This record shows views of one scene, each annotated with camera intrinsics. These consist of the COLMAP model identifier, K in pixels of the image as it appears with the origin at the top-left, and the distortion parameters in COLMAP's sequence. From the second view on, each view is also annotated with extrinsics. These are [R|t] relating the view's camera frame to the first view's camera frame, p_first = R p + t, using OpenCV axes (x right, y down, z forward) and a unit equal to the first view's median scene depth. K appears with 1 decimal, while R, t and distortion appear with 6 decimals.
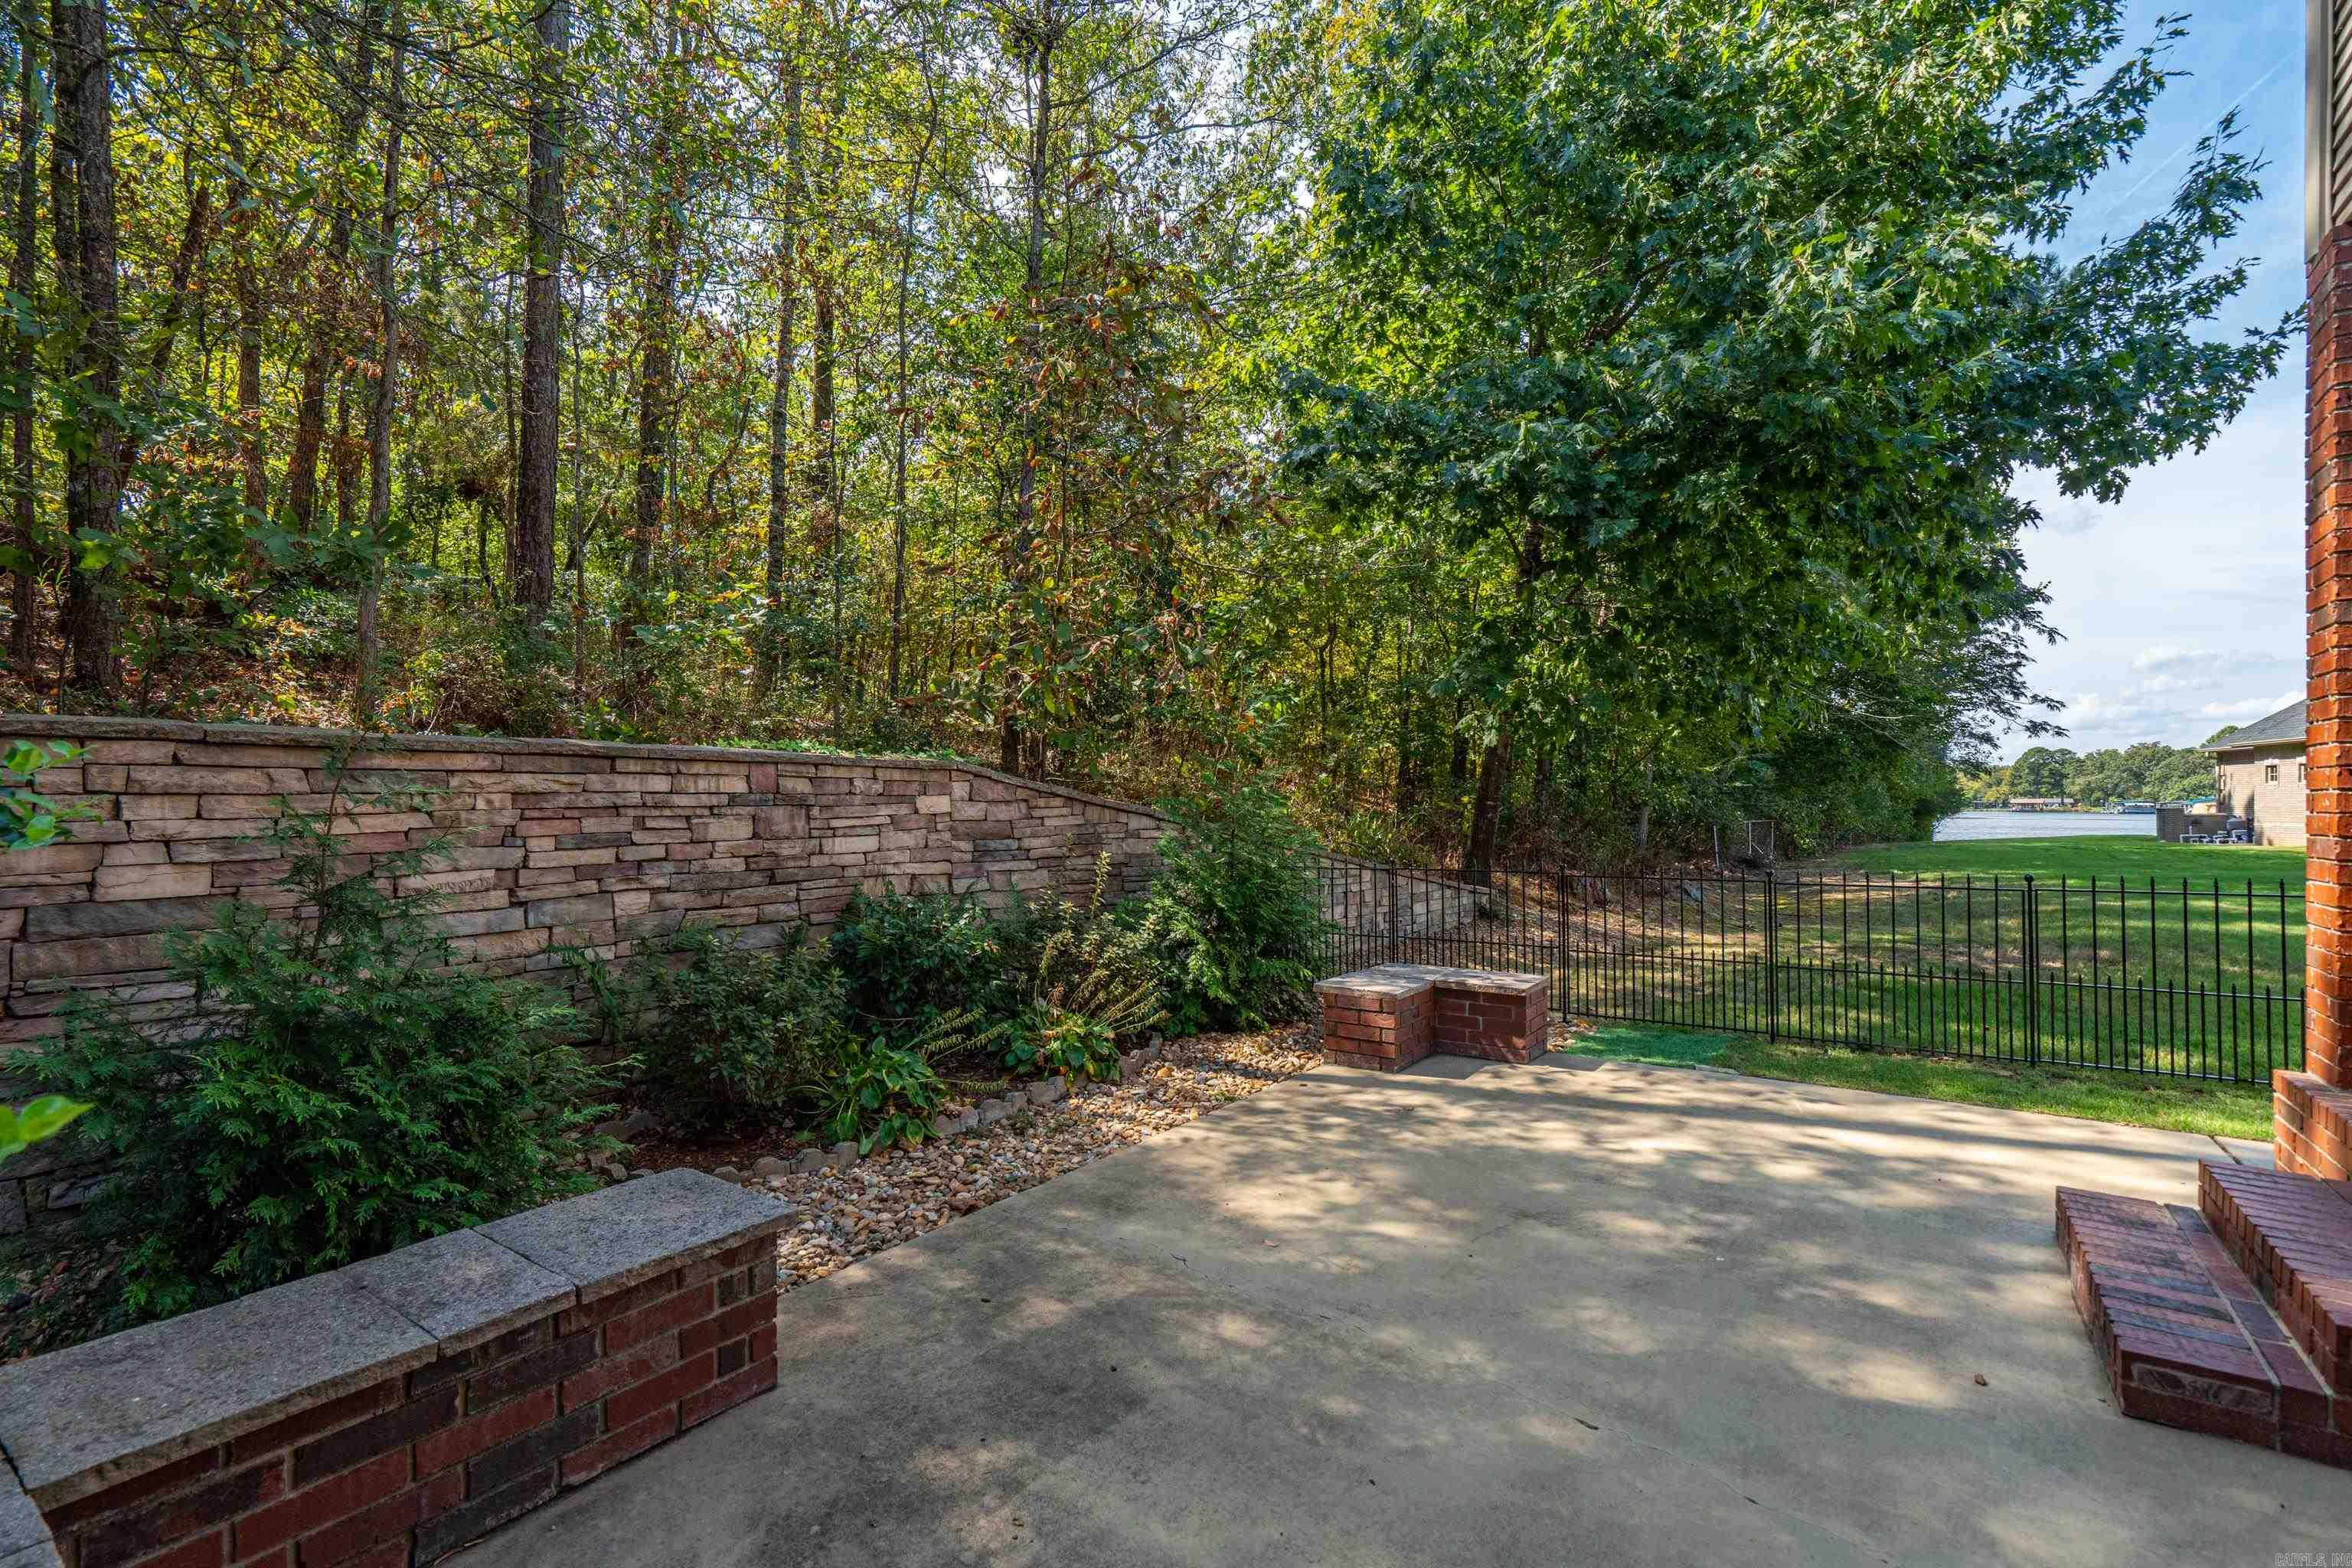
lens RADIAL K [[1115.8, 0, 1176.0], [0, 1115.8, 784.0], [0, 0, 1]] dist [-0.003180, 0.000636]
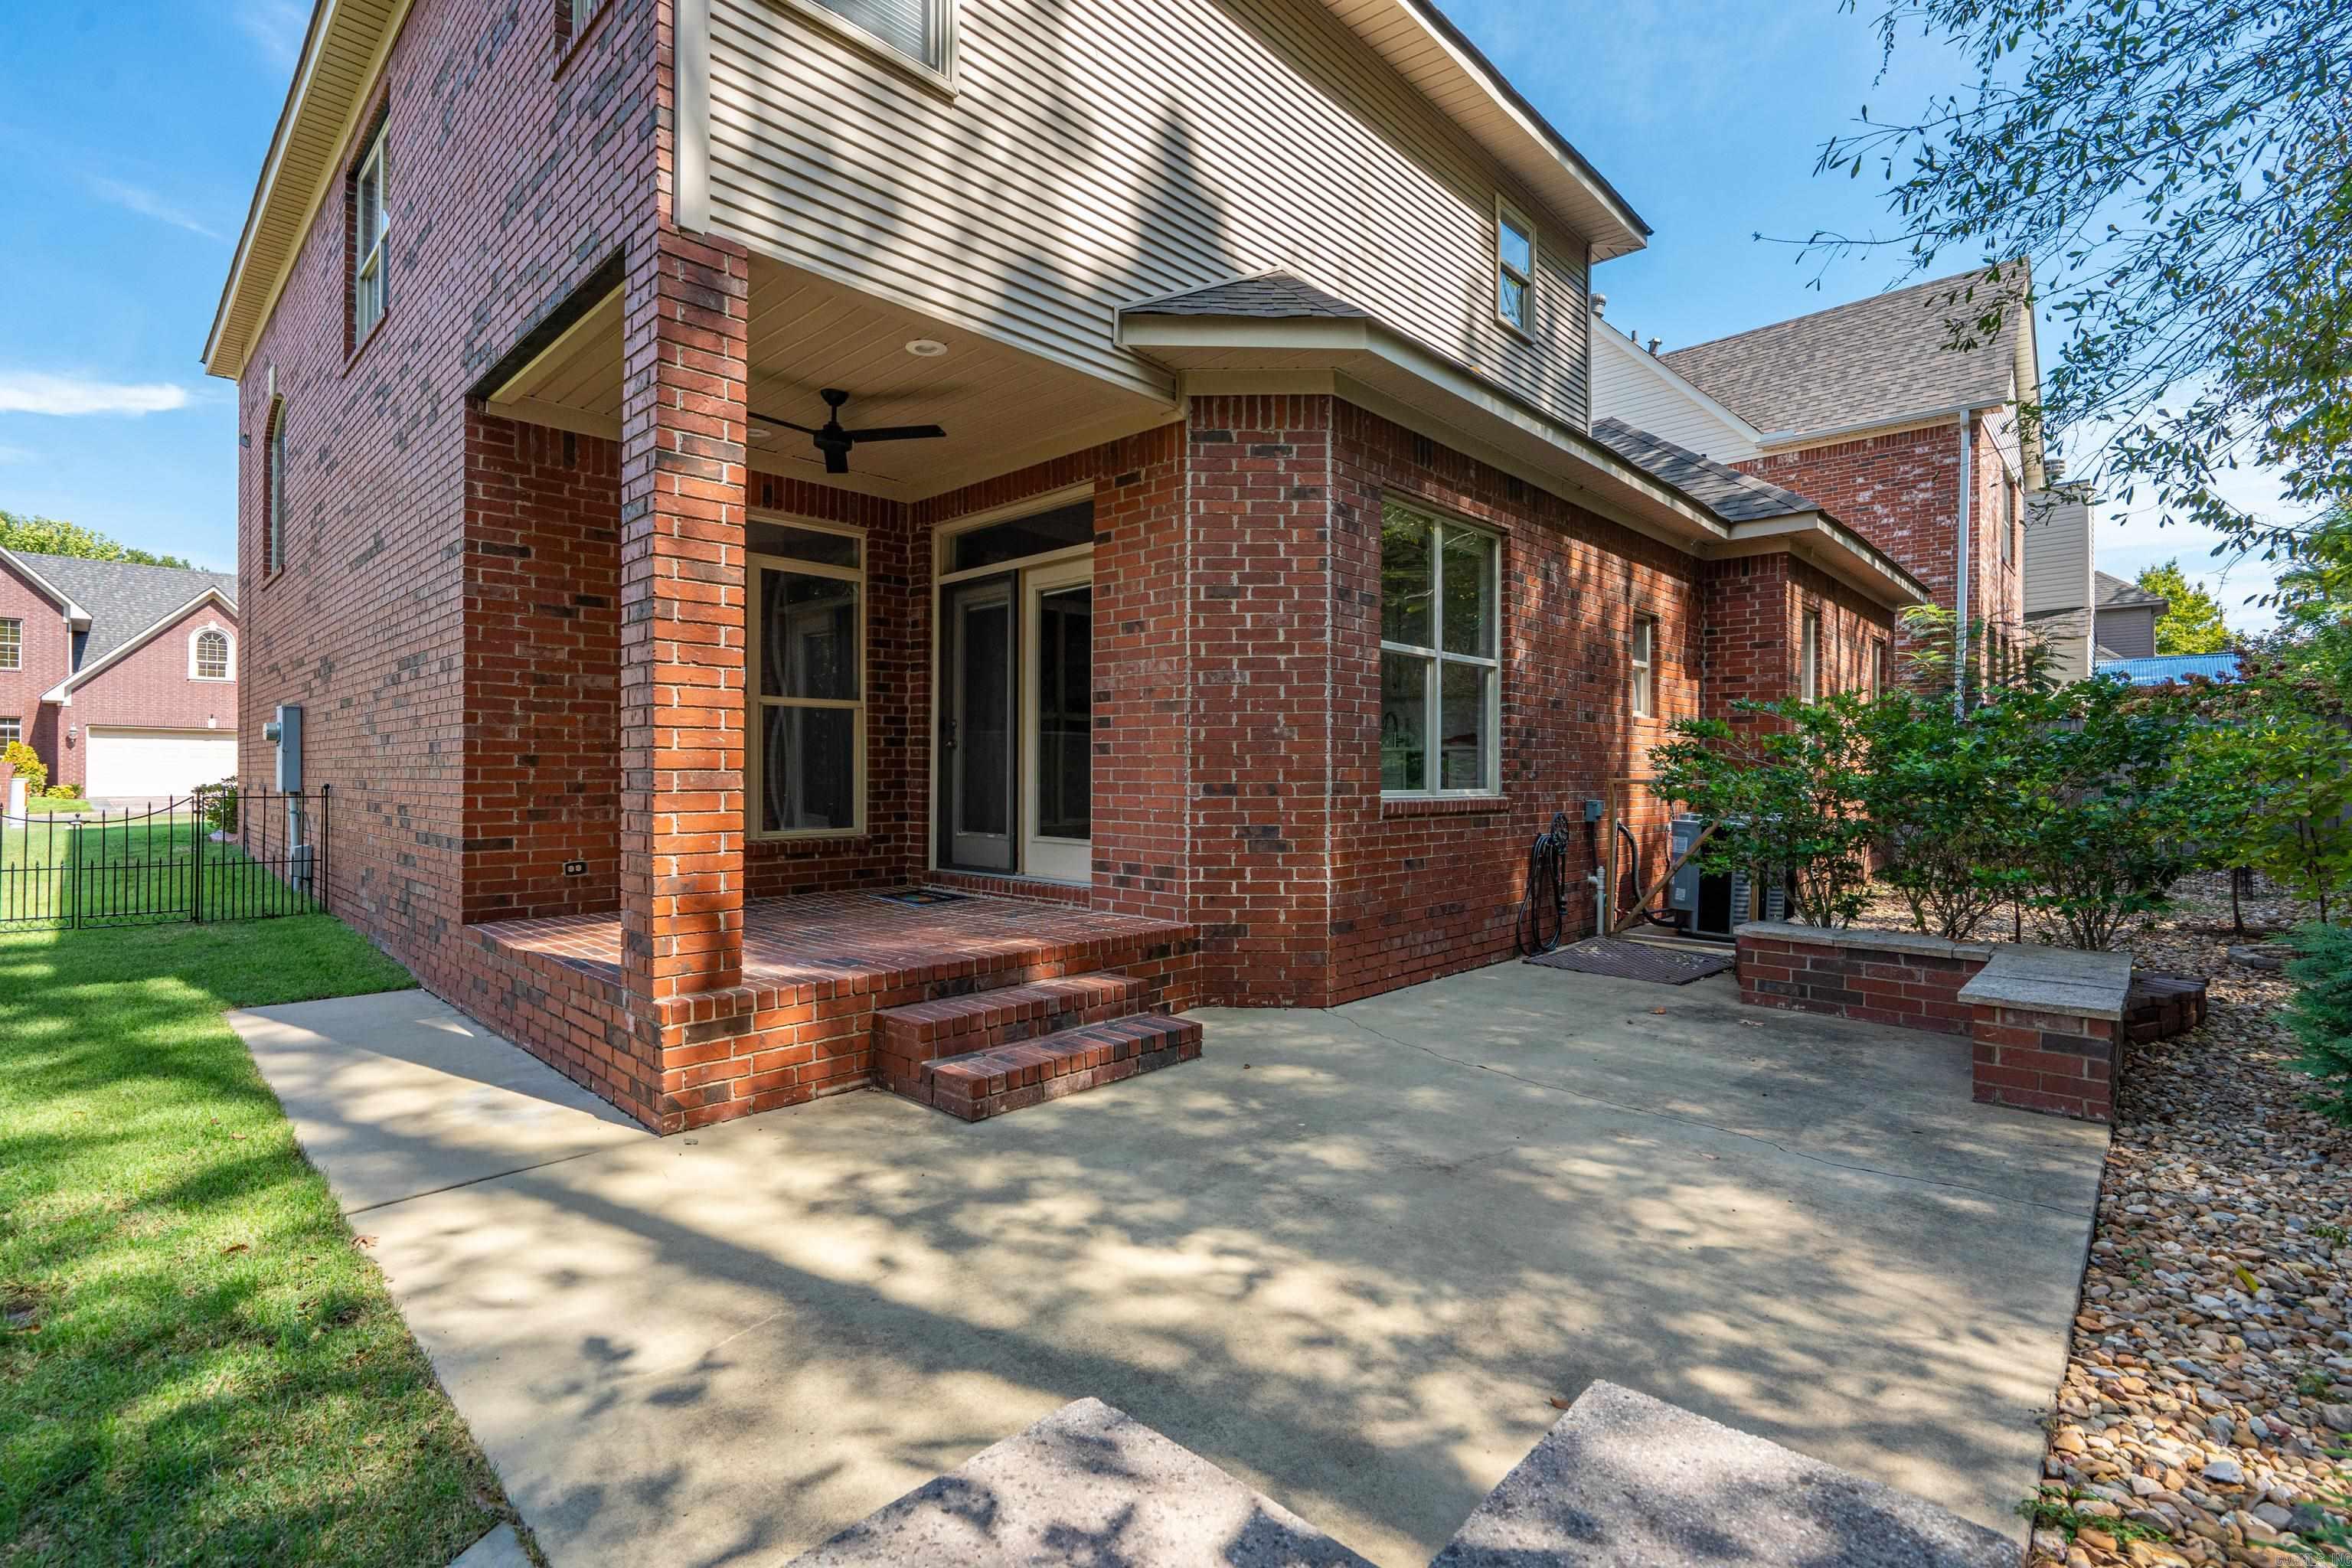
lens RADIAL K [[1115.8, 0, 1176.0], [0, 1115.8, 784.0], [0, 0, 1]] dist [-0.003180, 0.000636]
pose [[-0.989604, -0.008972, 0.143539, 0.349609], [-0.008932, 0.999960, 0.000922, 0.049973], [-0.143542, -0.000369, -0.989644, 1.702805]]
